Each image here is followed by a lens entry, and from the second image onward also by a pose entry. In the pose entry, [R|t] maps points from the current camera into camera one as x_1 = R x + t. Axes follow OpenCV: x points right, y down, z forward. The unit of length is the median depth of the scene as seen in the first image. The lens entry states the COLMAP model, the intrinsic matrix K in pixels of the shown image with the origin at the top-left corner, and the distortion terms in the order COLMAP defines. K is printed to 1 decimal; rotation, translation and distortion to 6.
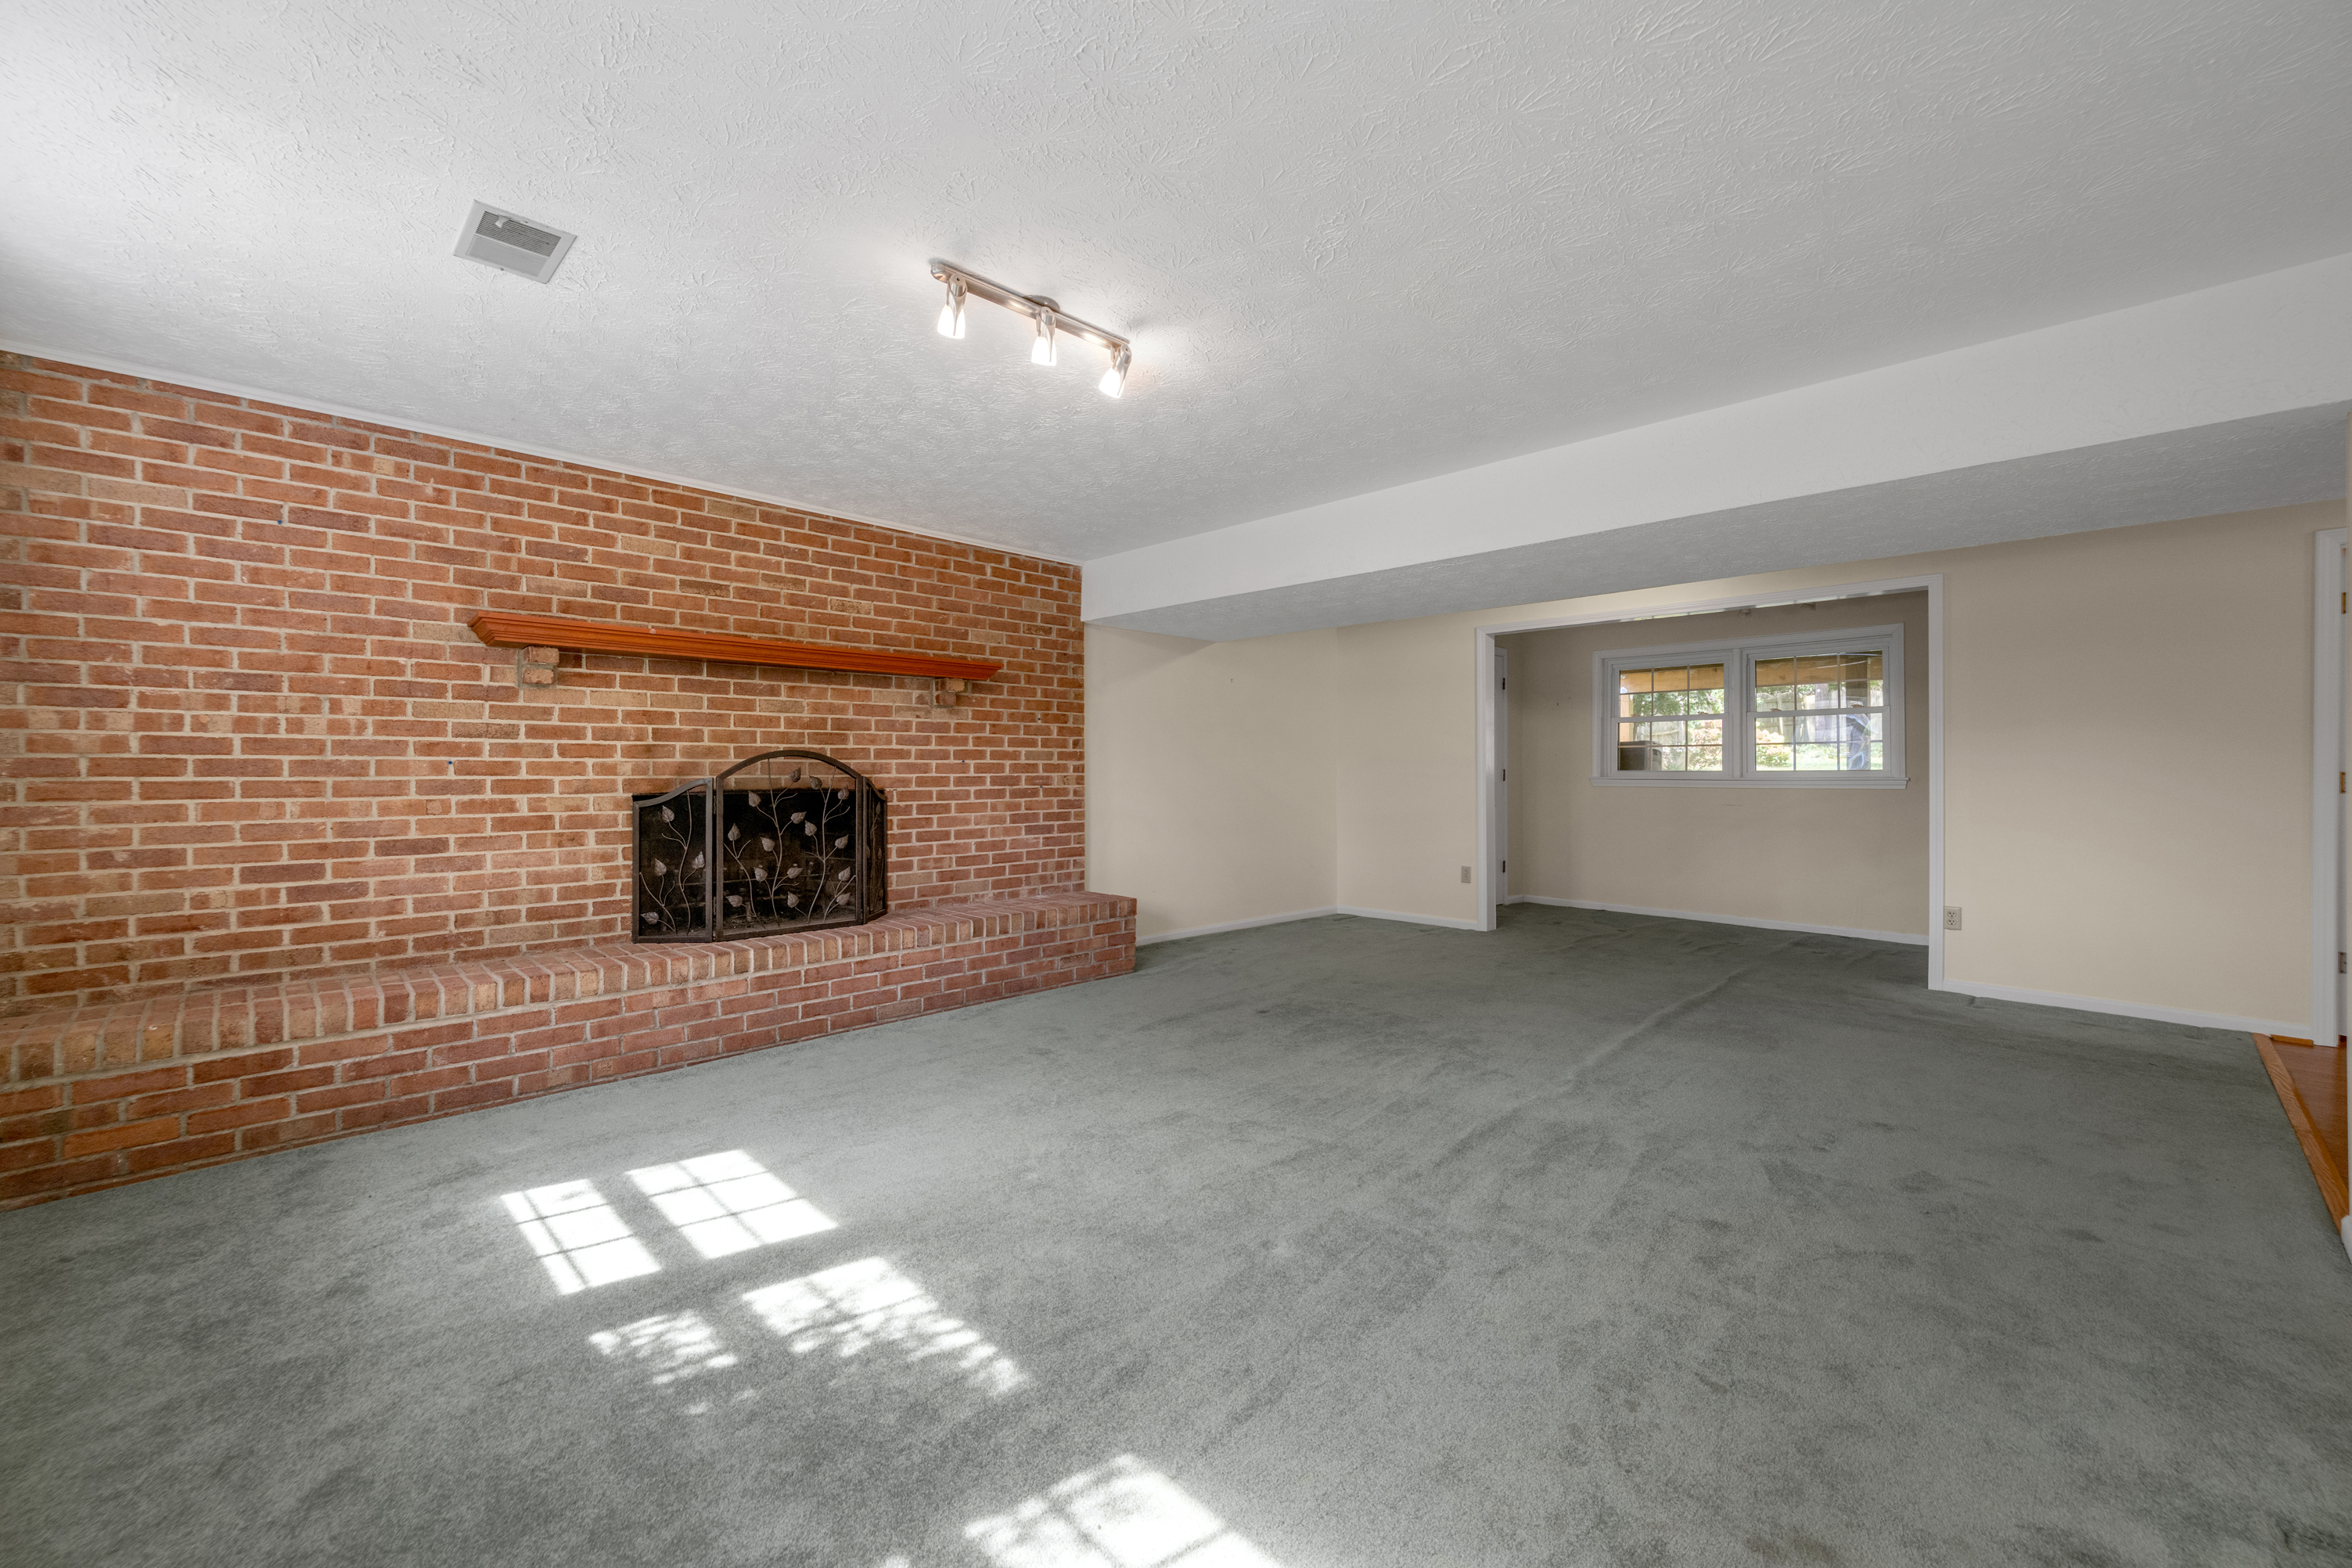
lens RADIAL K [[928.6, 0, 1181.4], [0, 928.6, 770.1], [0, 0, 1]] dist [0.000003, -0.000111]
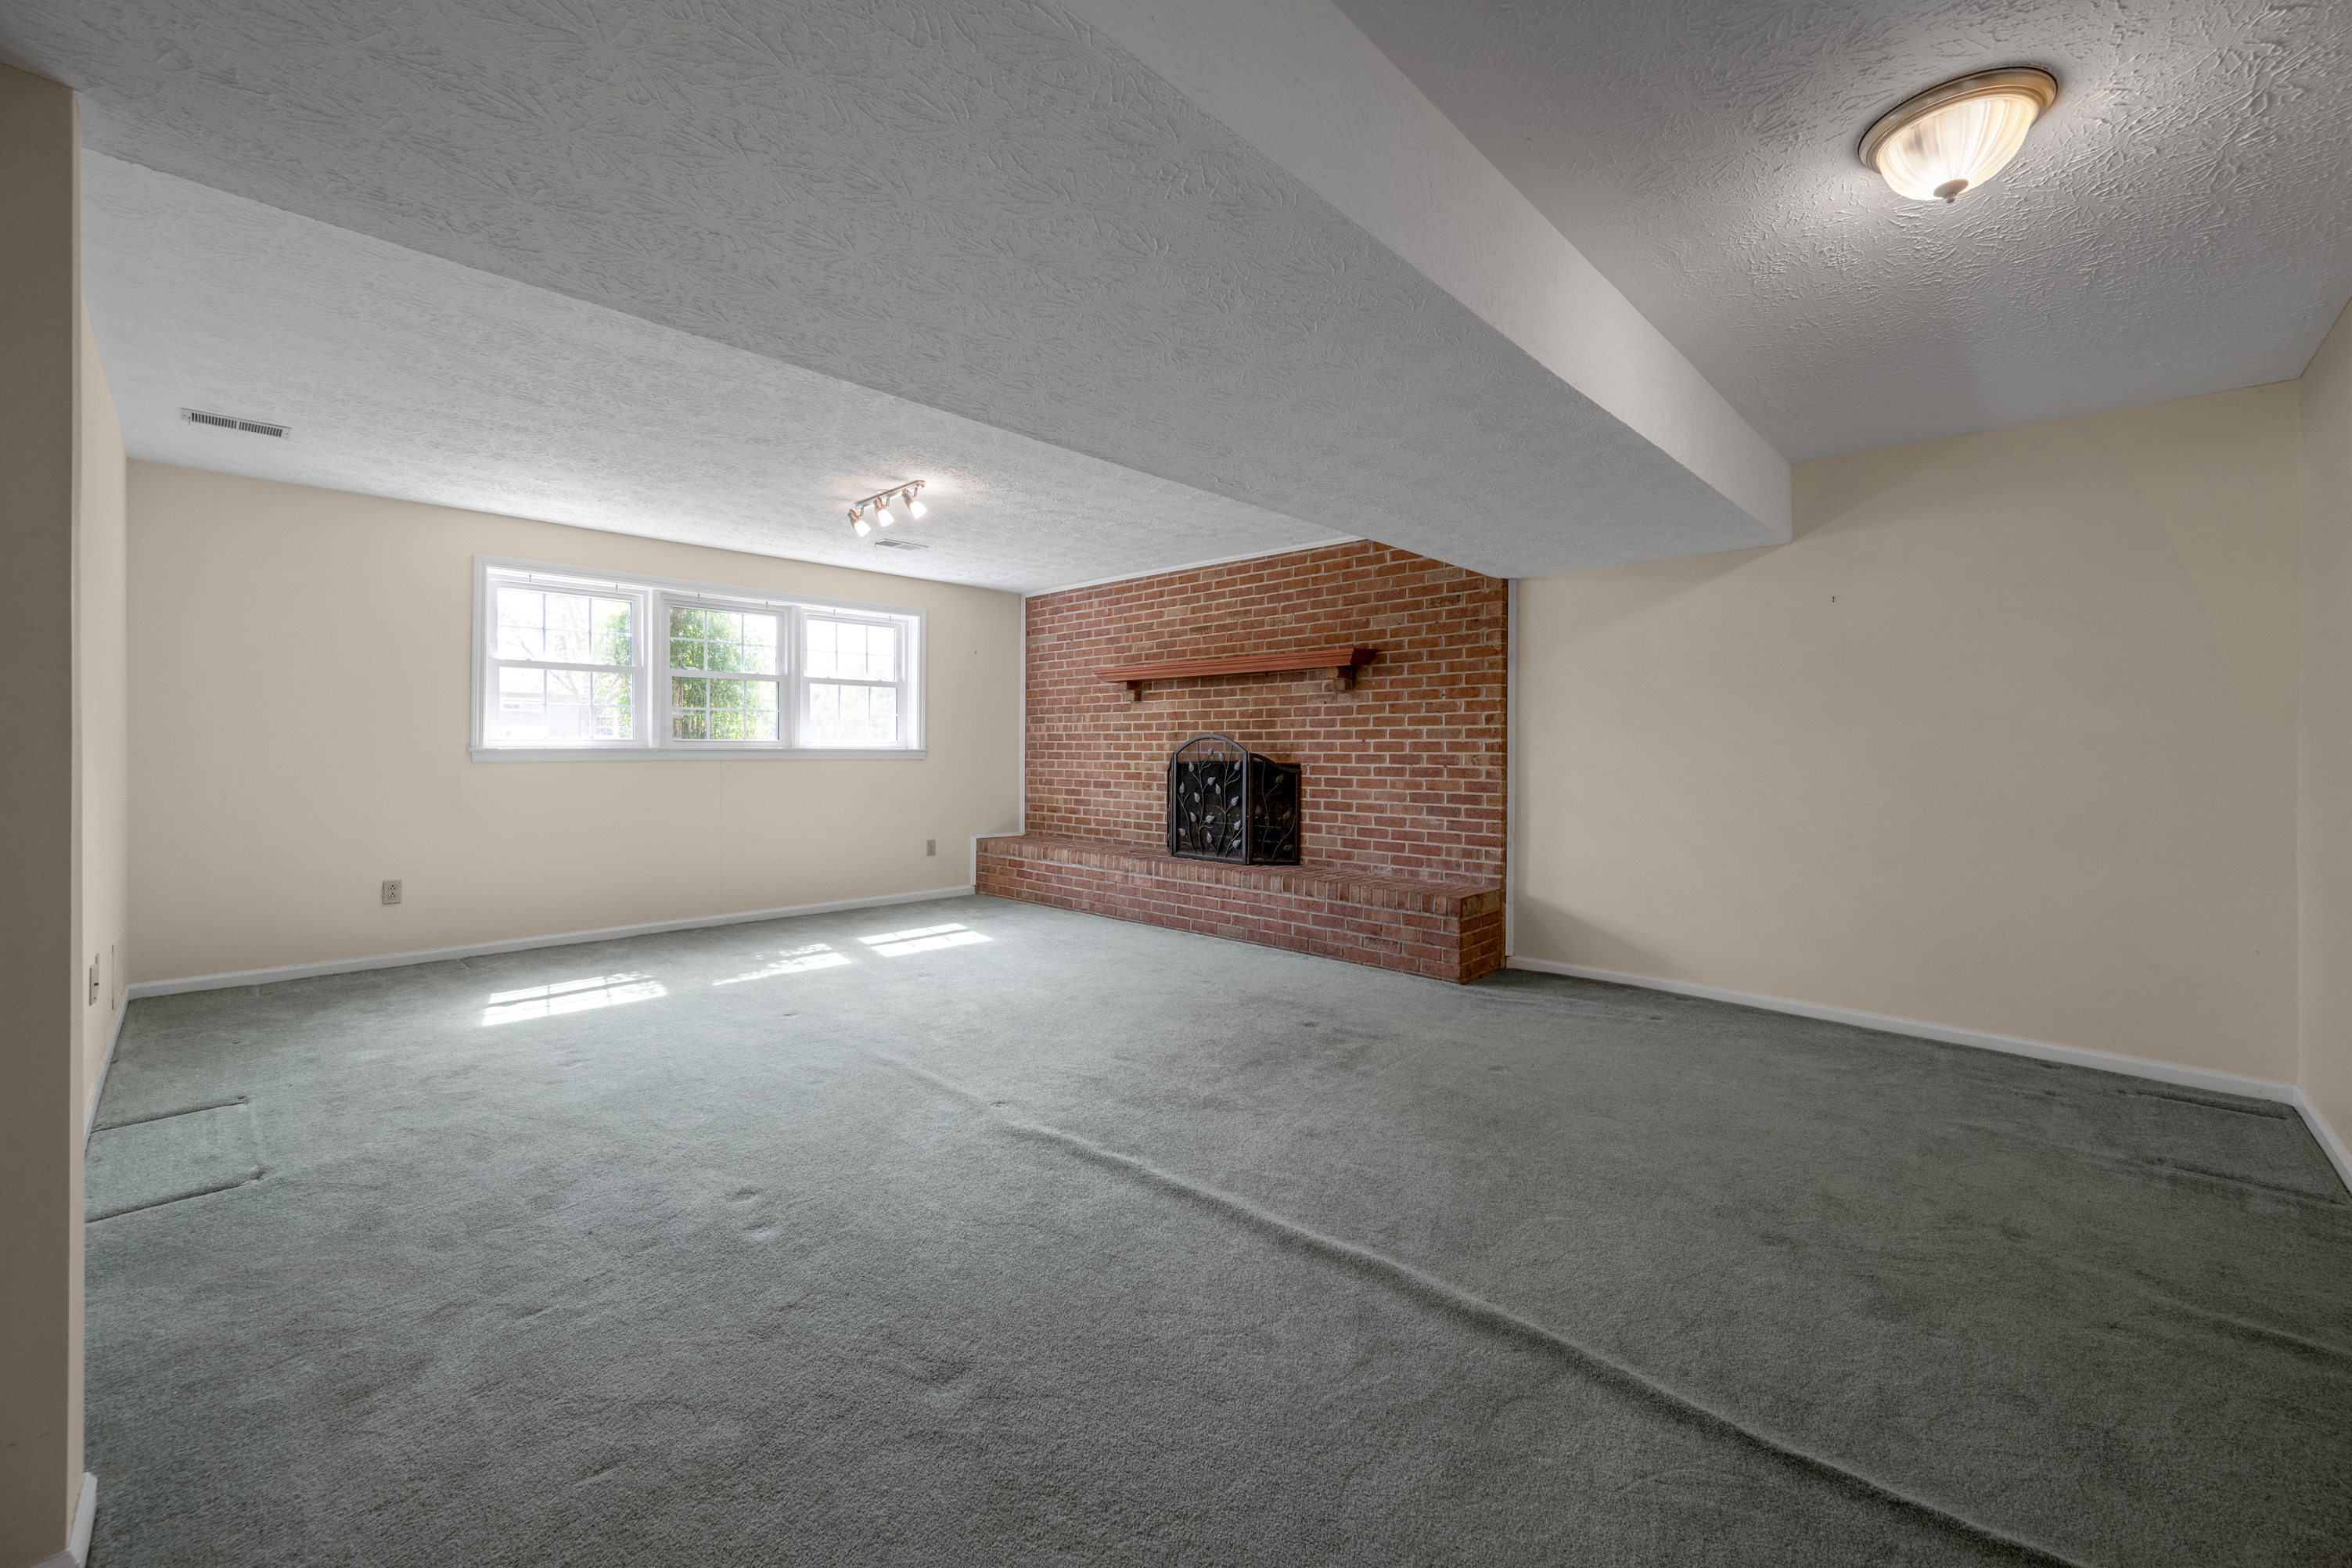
lens RADIAL K [[930.9, 0, 1180.5], [0, 930.9, 752.5], [0, 0, 1]] dist [0.000047, 0.000053]
pose [[0.027251, 0.002867, -0.999625, 0.898866], [-0.005892, 0.999979, 0.002707, 0.003122], [0.999611, 0.005816, 0.027267, 0.802301]]
